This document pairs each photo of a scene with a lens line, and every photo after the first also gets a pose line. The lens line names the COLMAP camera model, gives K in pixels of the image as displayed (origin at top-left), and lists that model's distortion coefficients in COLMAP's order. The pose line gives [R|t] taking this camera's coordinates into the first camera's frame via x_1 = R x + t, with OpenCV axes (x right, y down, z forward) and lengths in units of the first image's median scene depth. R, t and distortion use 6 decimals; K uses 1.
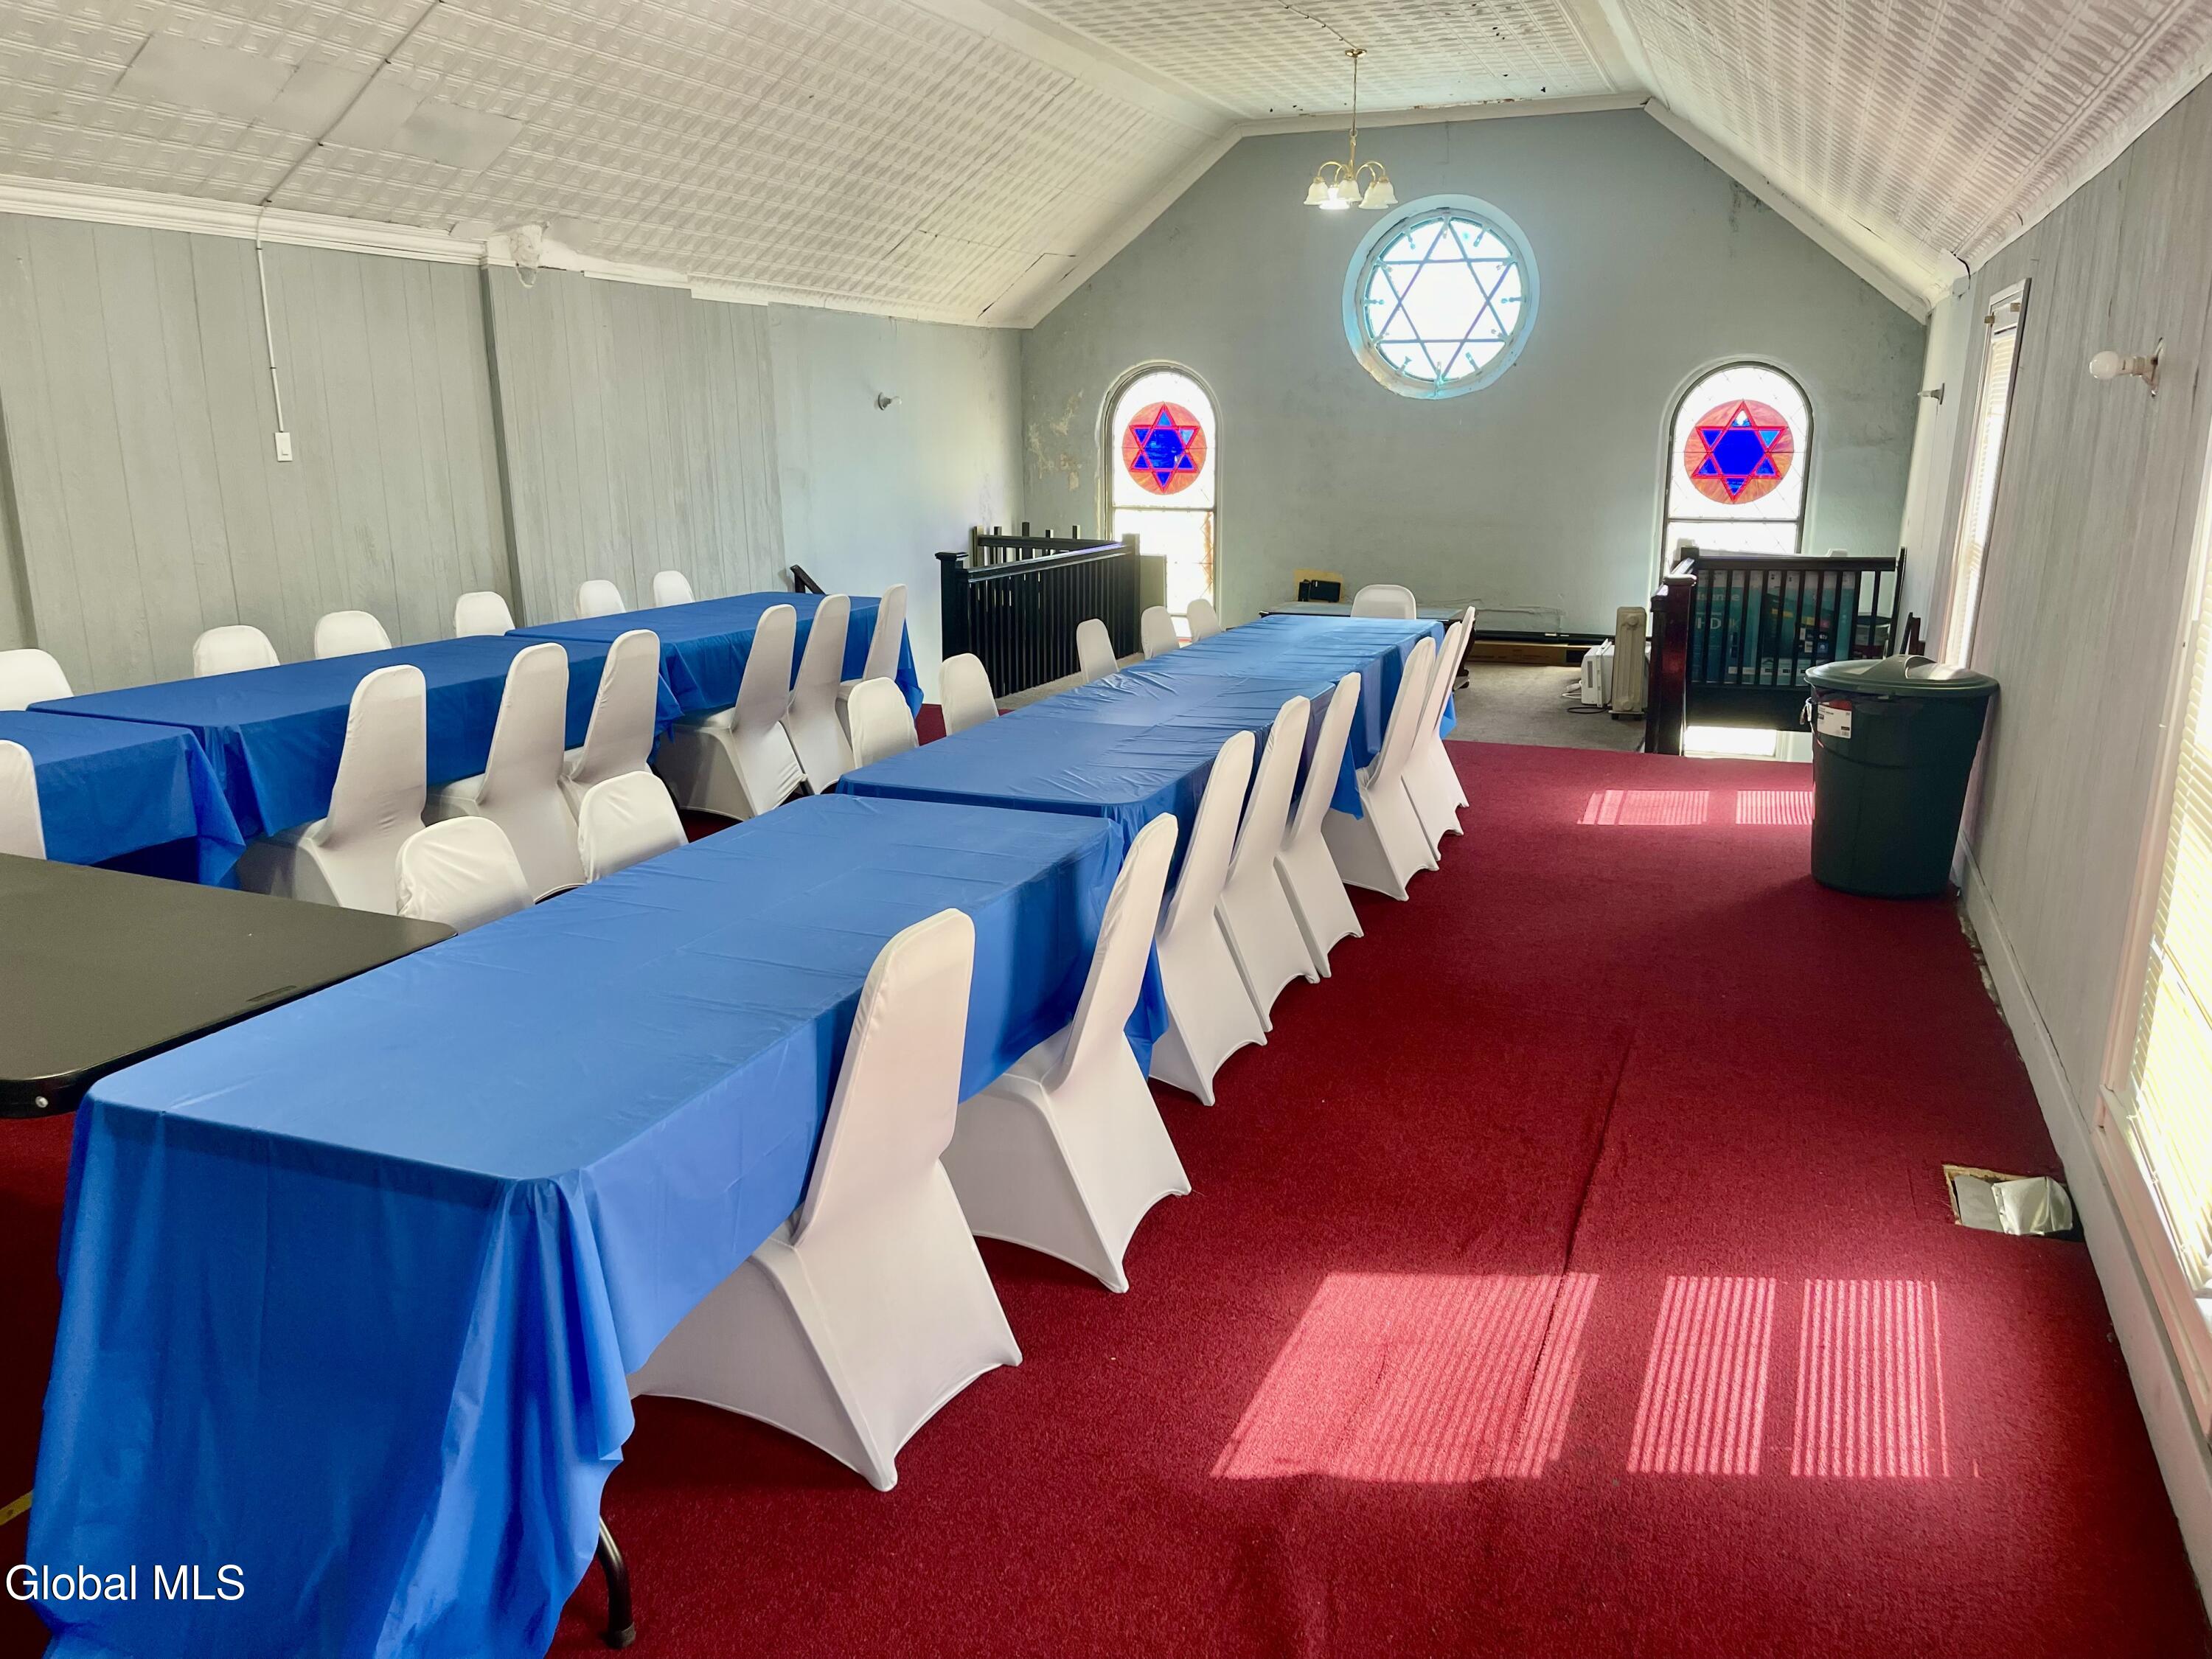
lens RADIAL K [[1672.4, 0, 1123.6], [0, 1672.4, 812.3], [0, 0, 1]] dist [0.060734, -0.078236]
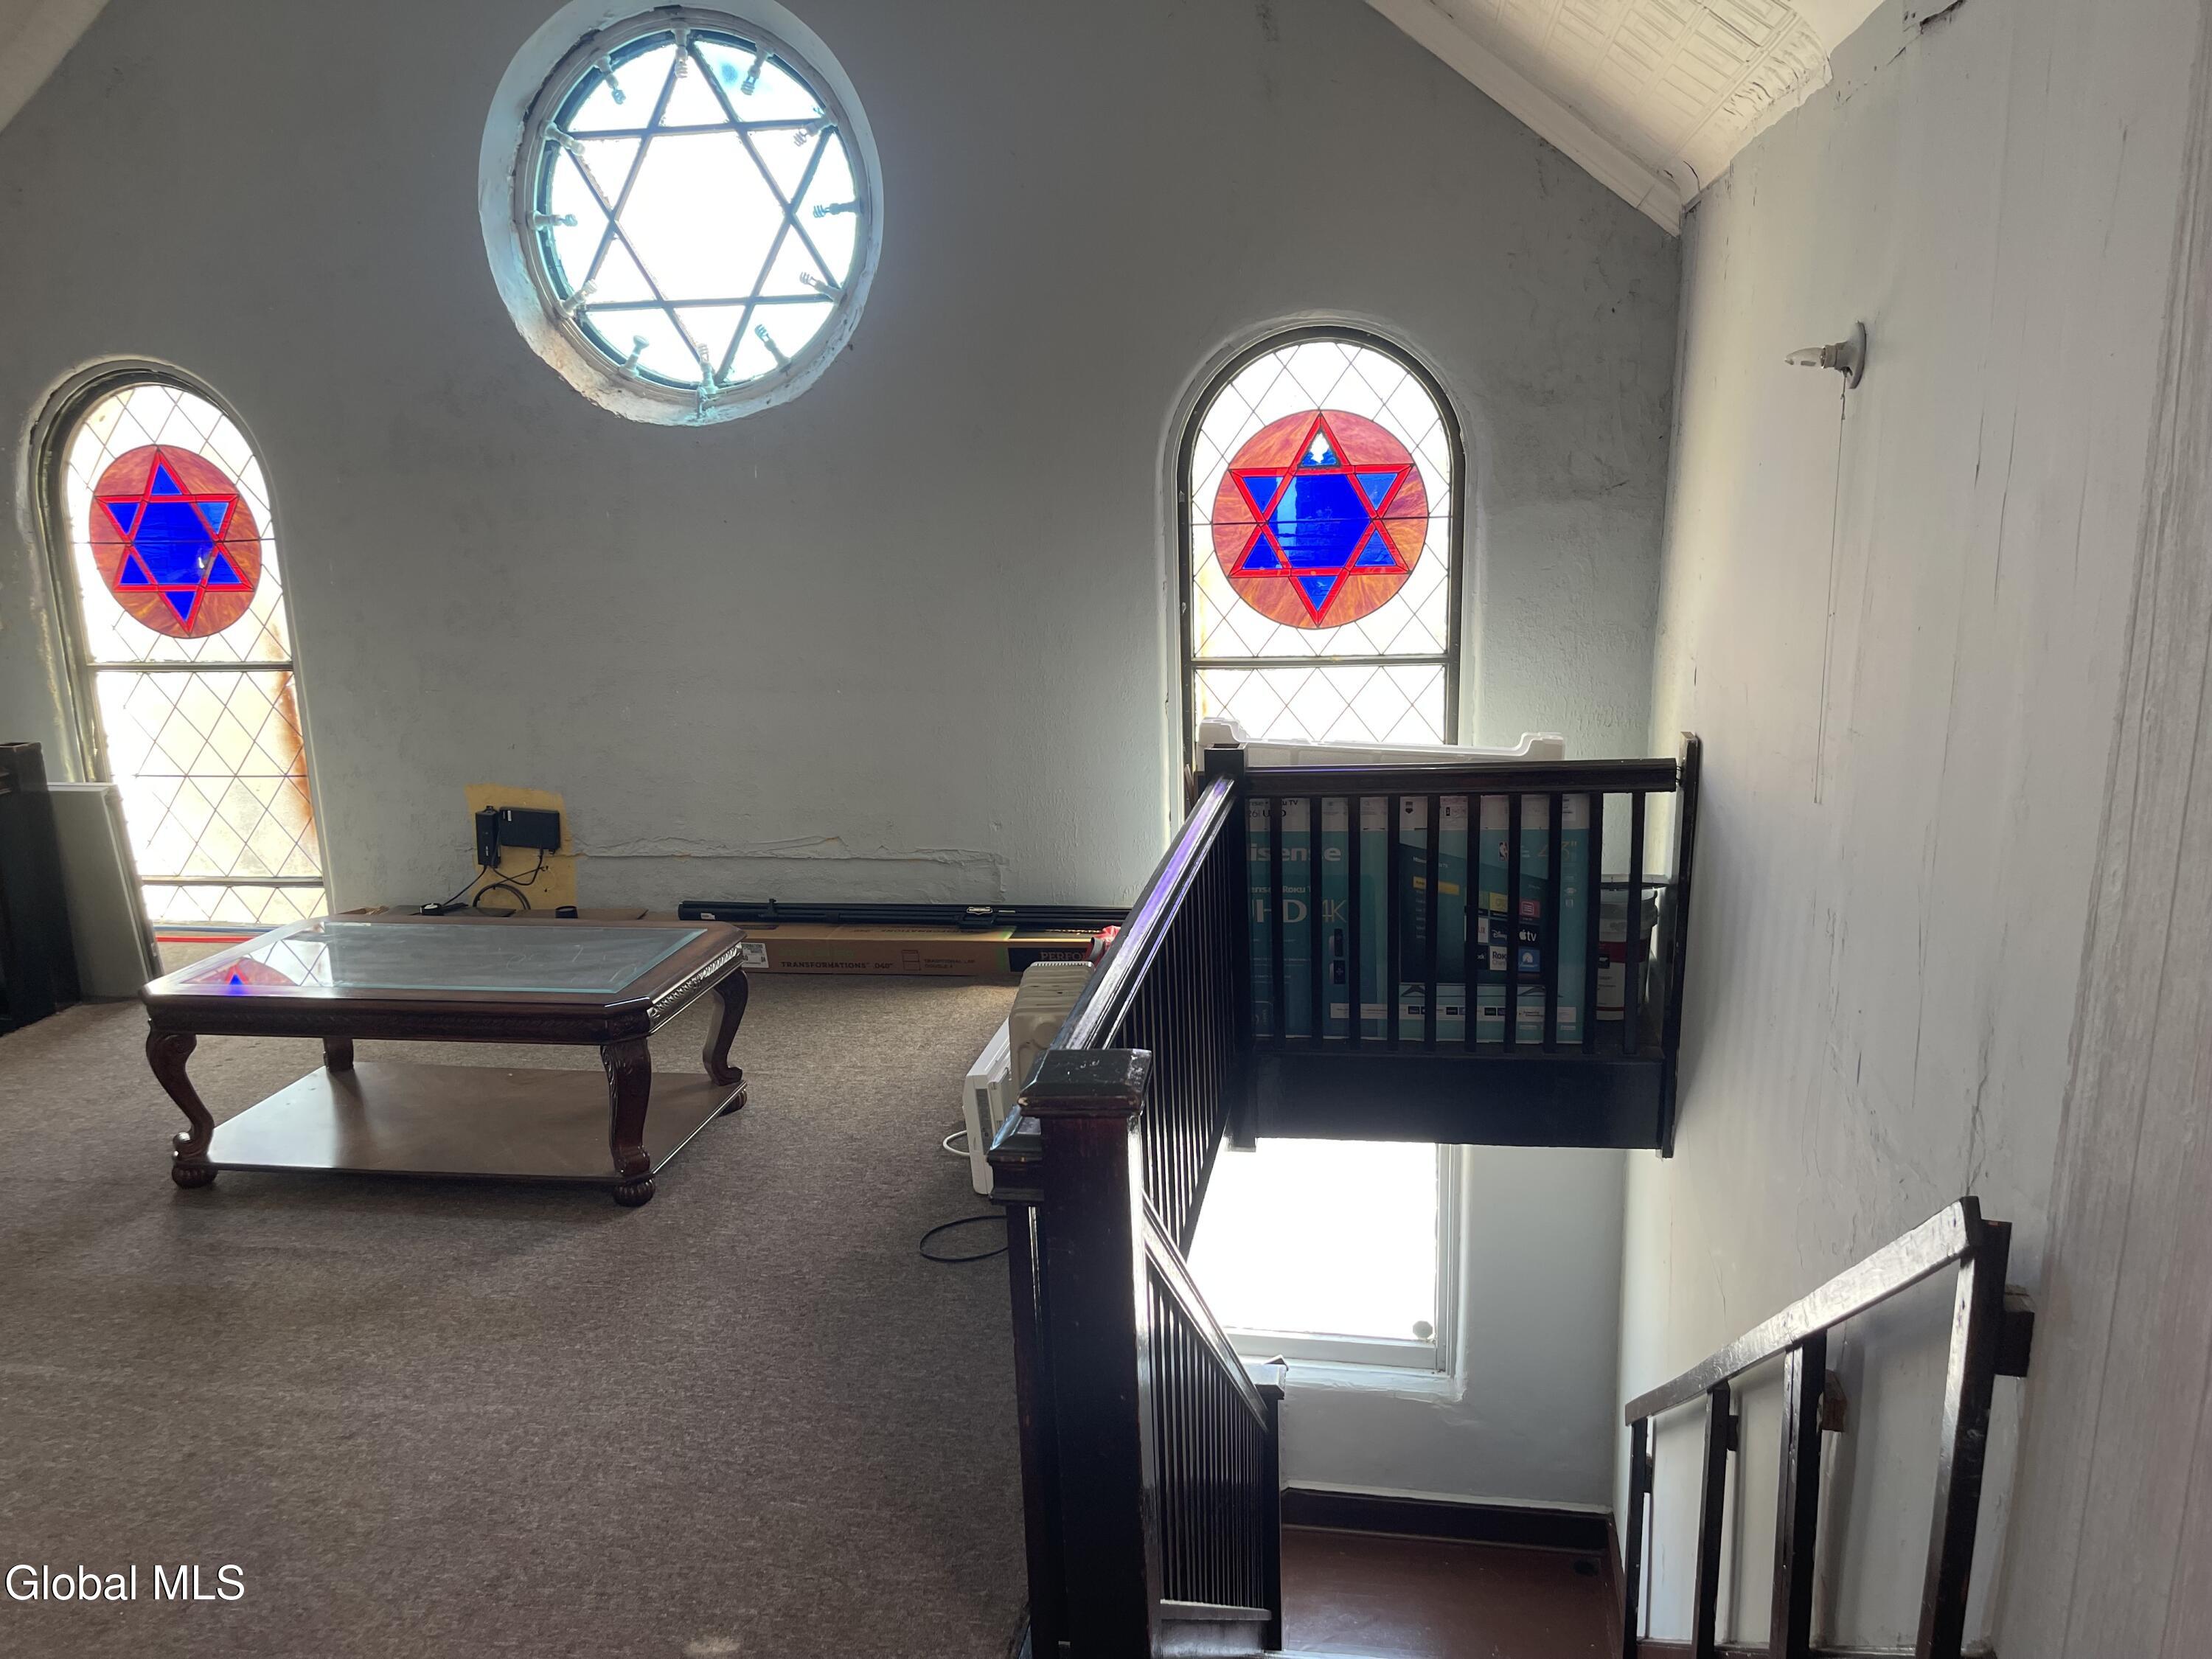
lens RADIAL K [[1672.4, 0, 1097.0], [0, 1672.4, 839.8], [0, 0, 1]] dist [0.060734, -0.078236]
pose [[0.980671, -0.070761, 0.182420, 0.187248], [0.073434, 0.997269, -0.007930, -0.110730], [-0.181360, 0.021172, 0.983189, 0.487039]]
